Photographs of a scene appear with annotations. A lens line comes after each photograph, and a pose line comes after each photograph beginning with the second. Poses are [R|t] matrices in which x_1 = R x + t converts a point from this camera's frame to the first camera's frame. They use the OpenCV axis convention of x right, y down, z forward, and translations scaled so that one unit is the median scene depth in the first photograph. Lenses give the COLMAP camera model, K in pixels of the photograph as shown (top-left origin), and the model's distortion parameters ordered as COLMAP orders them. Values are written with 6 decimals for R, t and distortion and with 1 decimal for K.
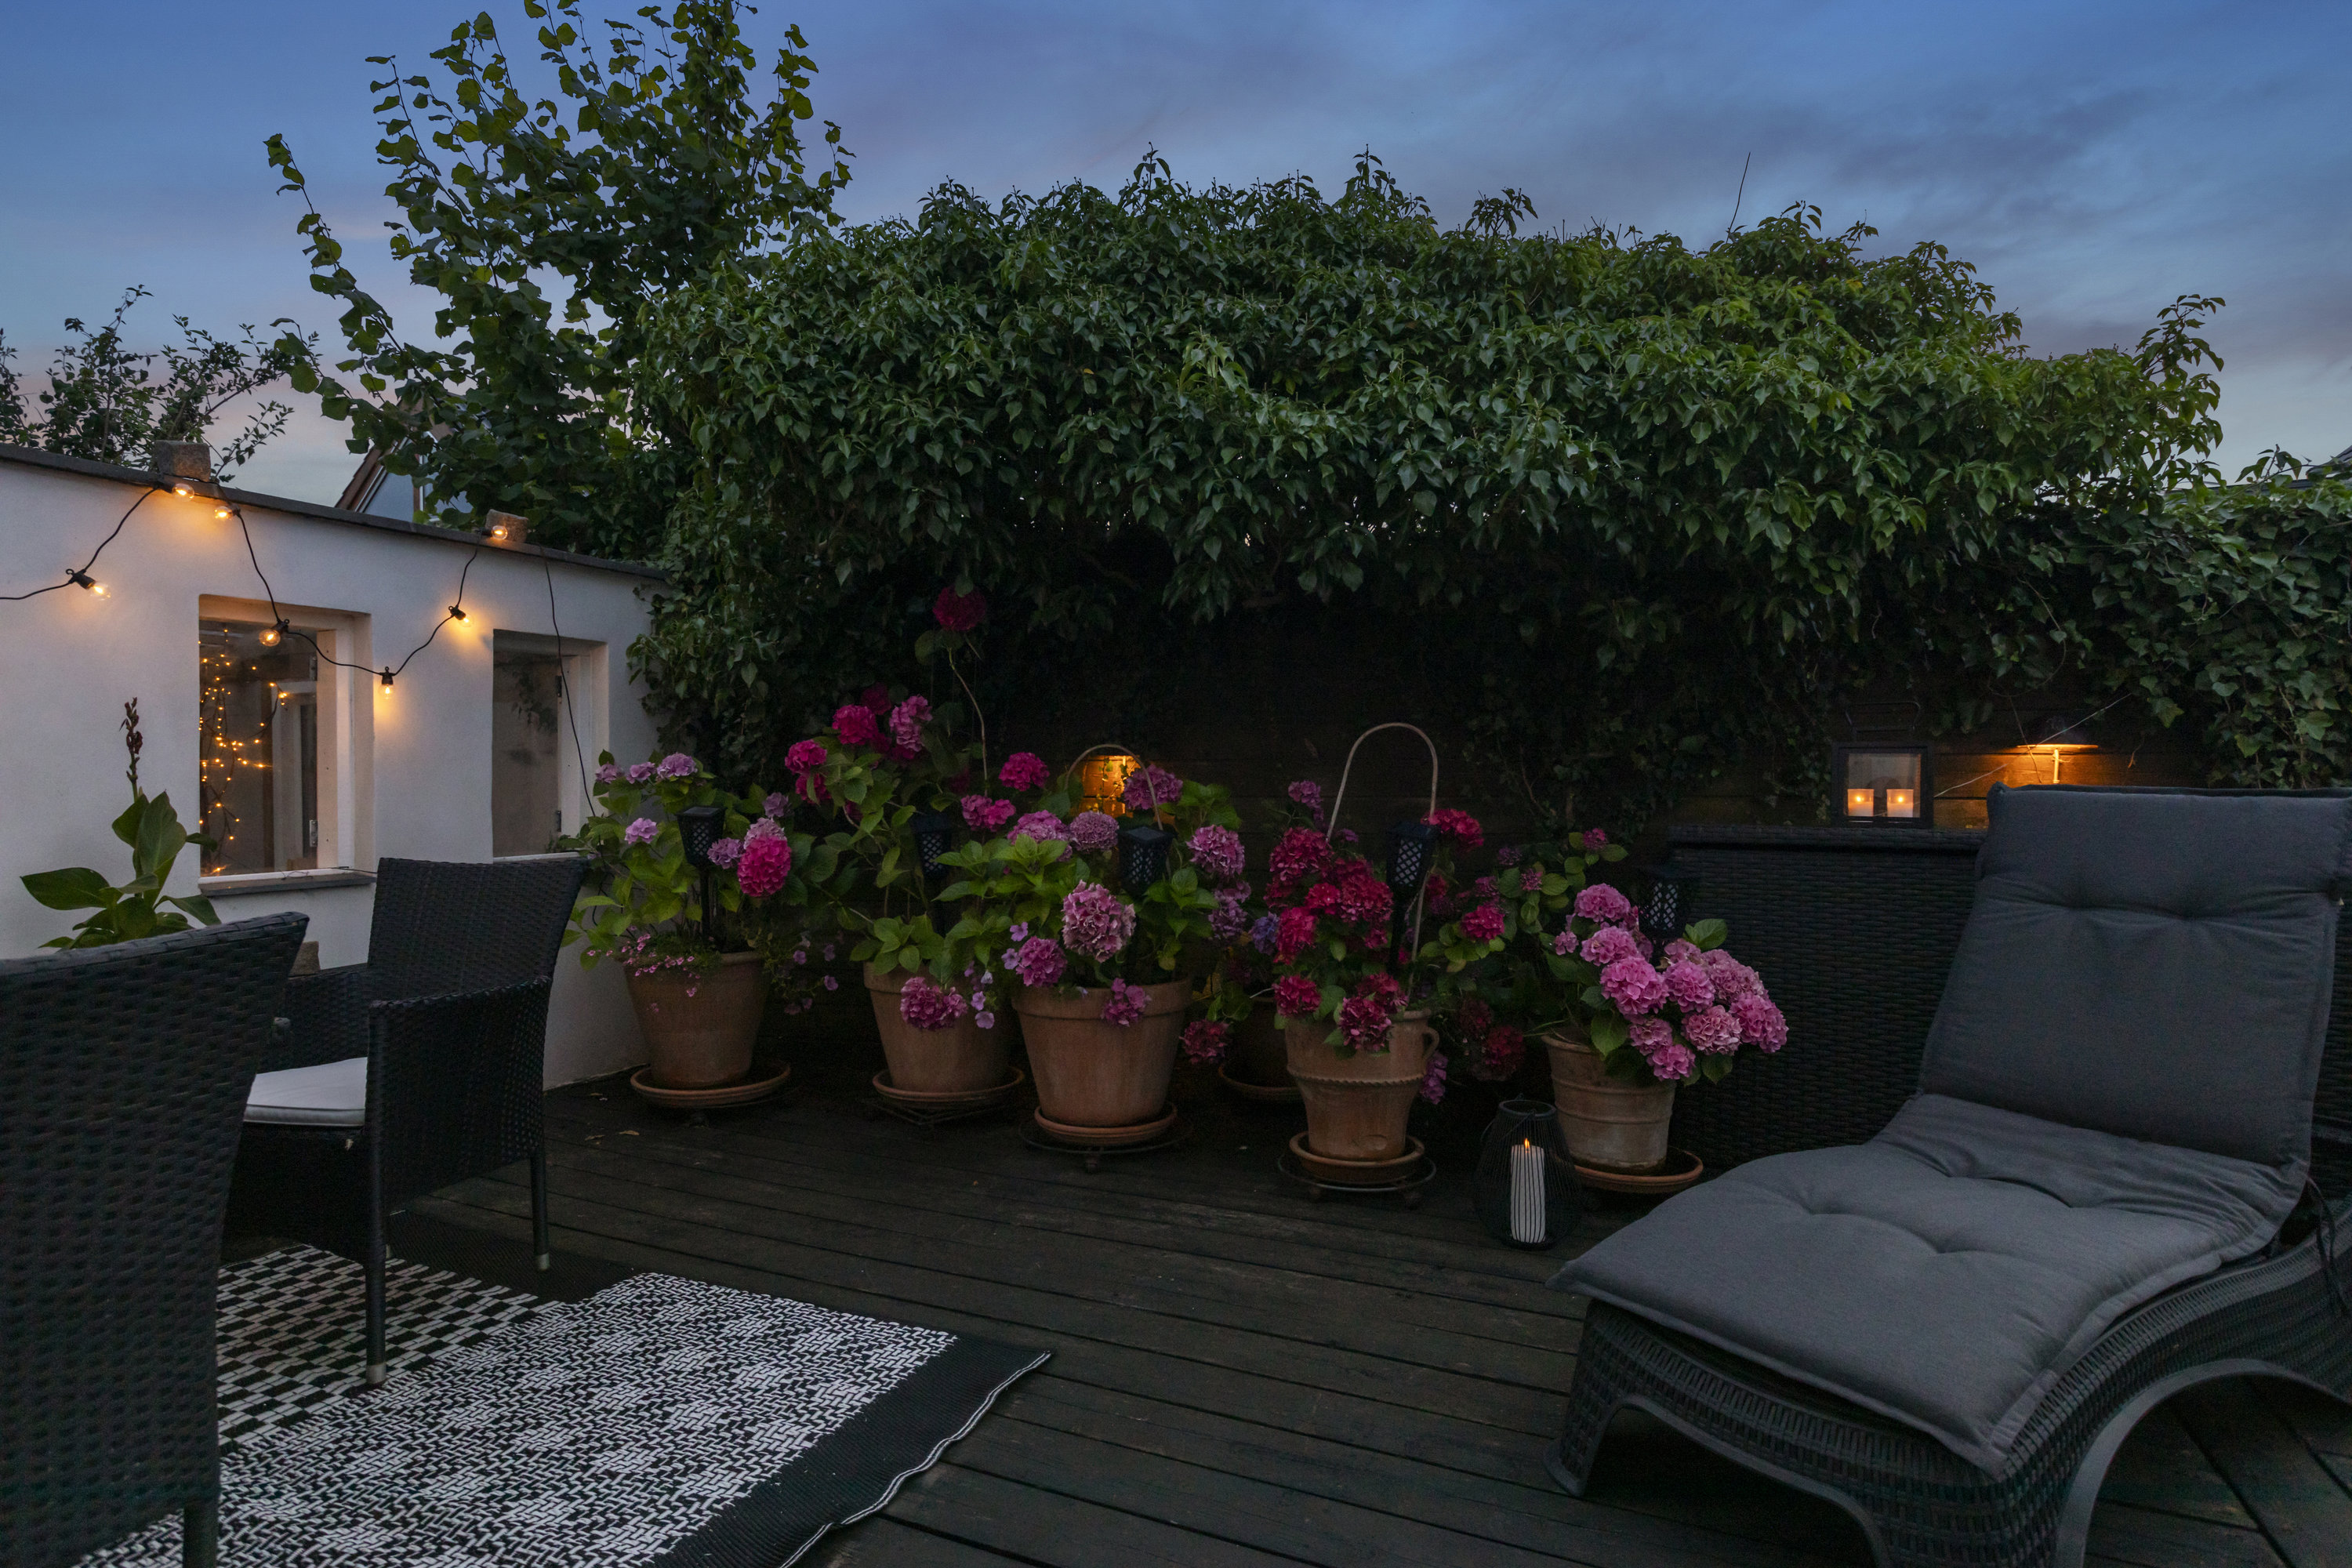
lens RADIAL K [[1177.1, 0, 1175.2], [0, 1177.1, 782.6], [0, 0, 1]] dist [-0.000534, -0.000038]
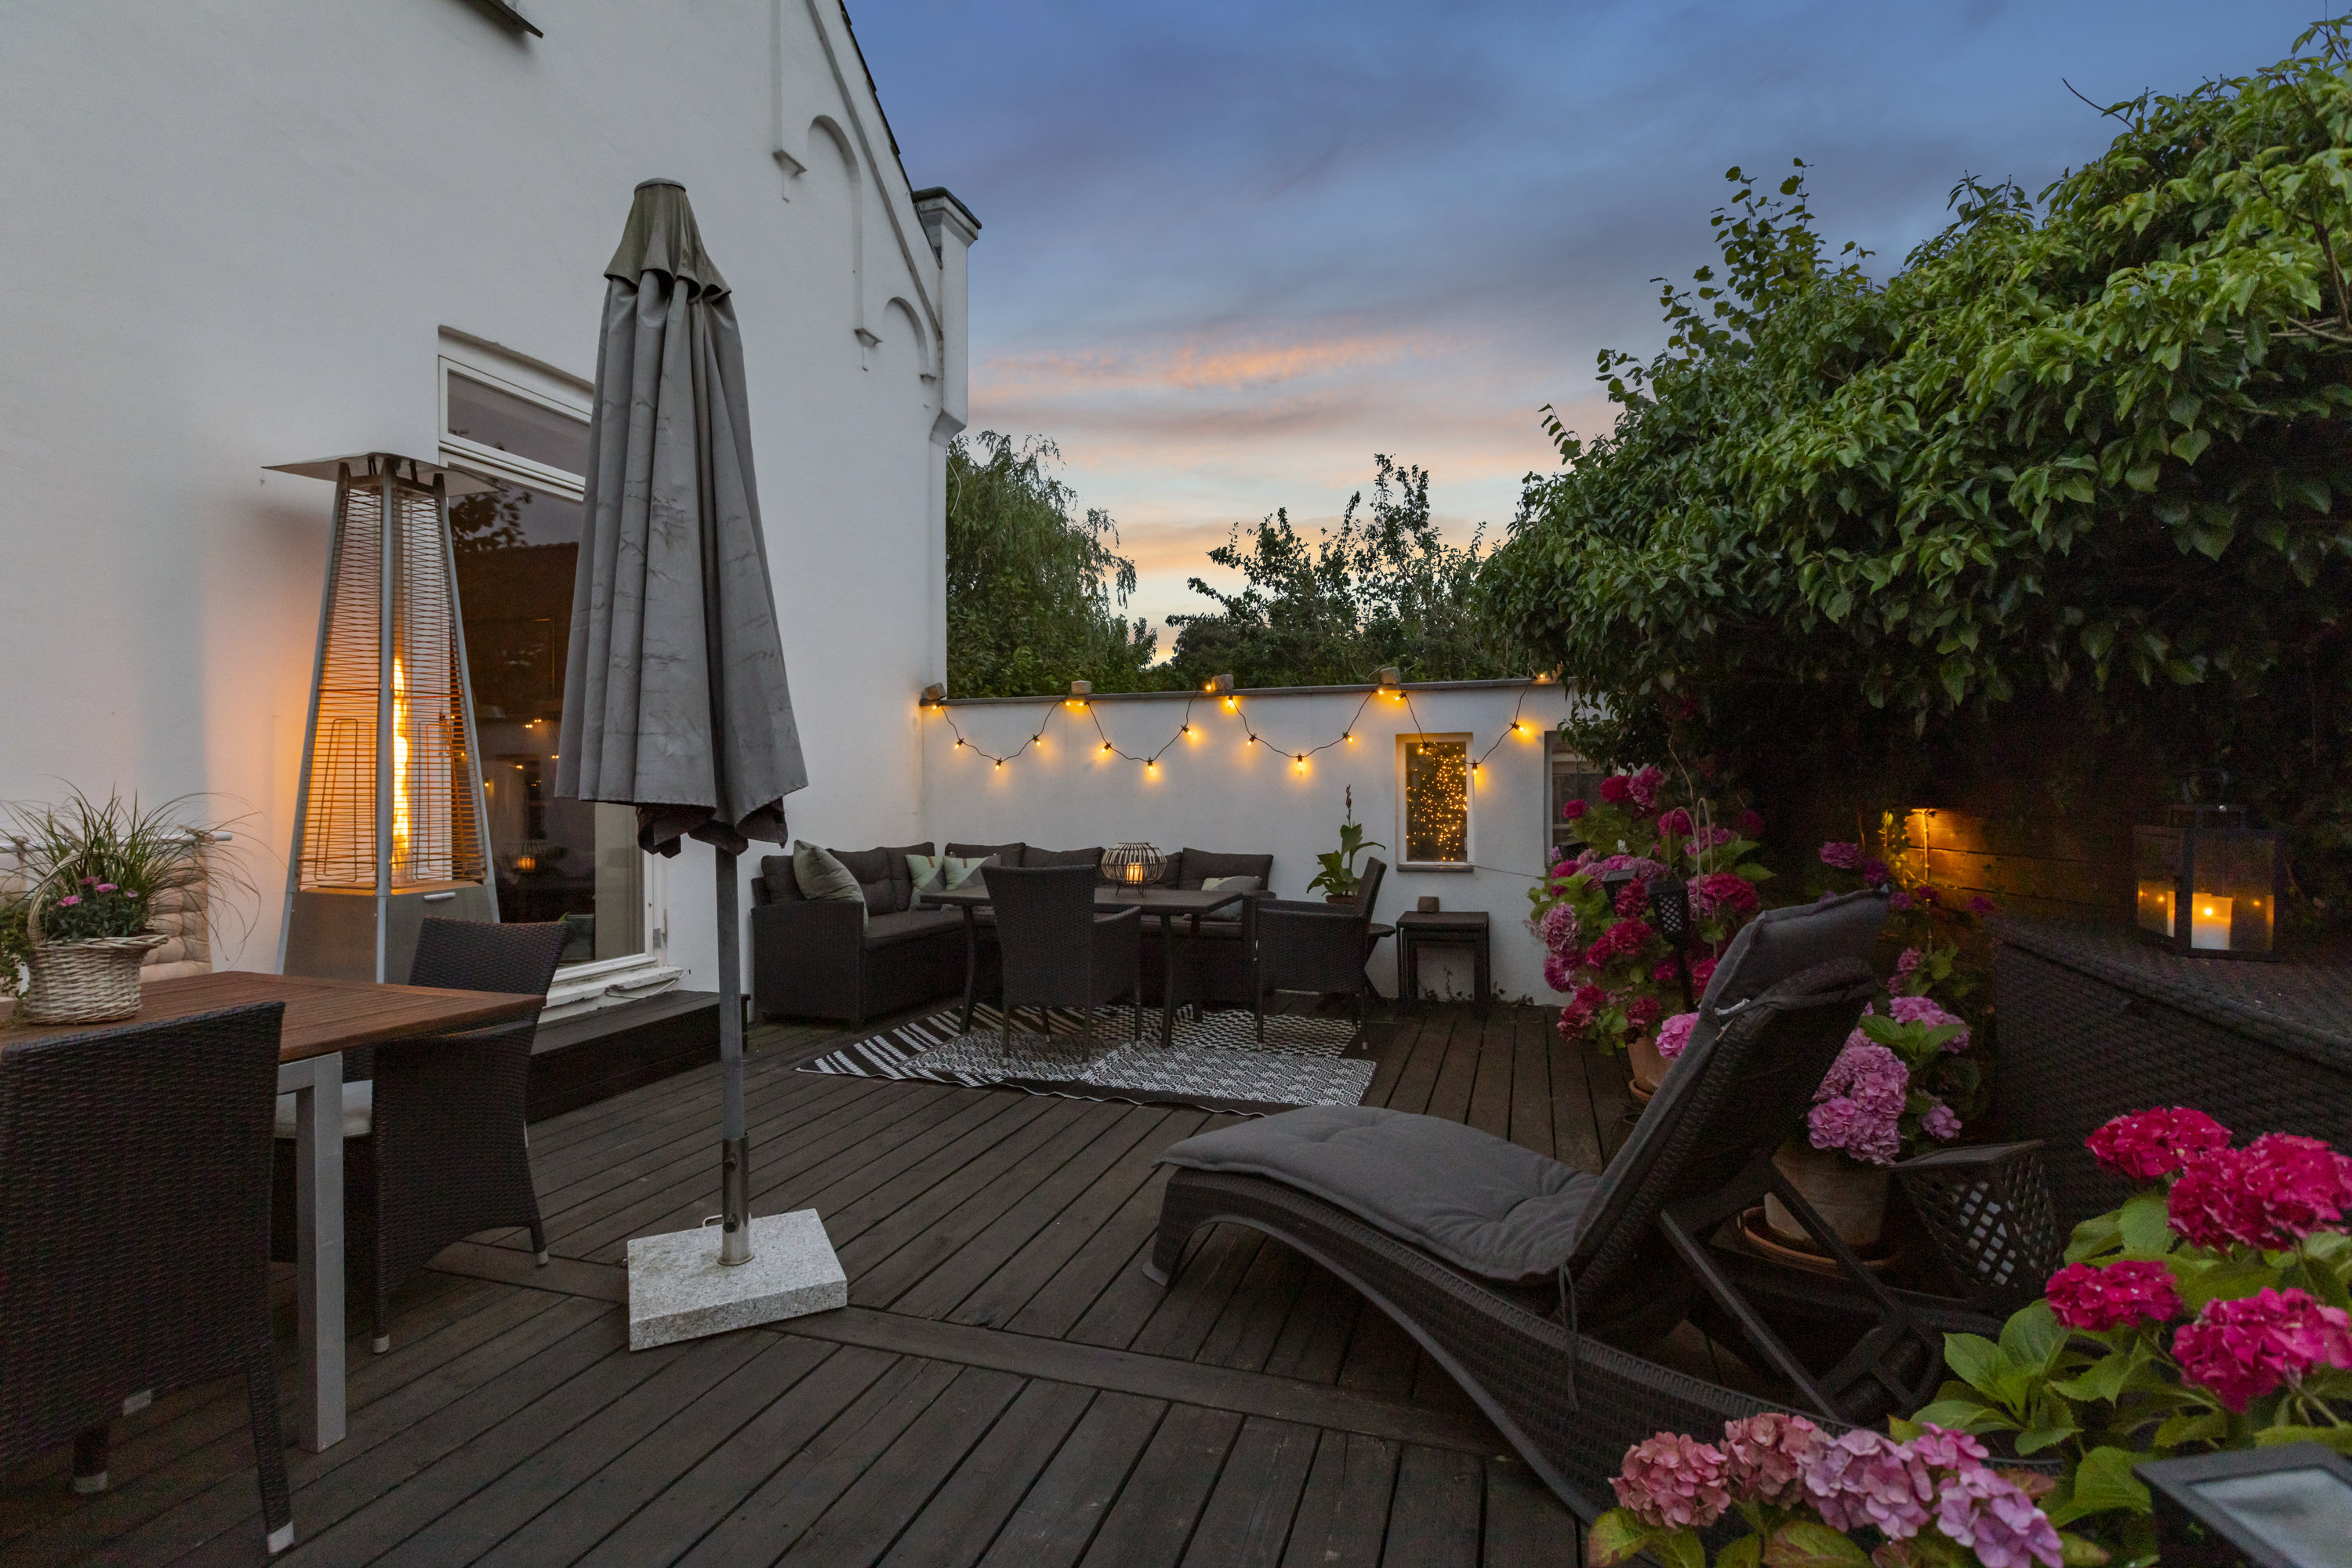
lens RADIAL K [[1124.0, 0, 1172.1], [0, 1124.0, 787.3], [0, 0, 1]] dist [0.000085, 0.000073]
pose [[0.121288, -0.000728, -0.992617, 1.264882], [-0.001677, 0.999998, -0.000938, -0.059417], [0.992616, 0.001779, 0.121287, 0.337957]]
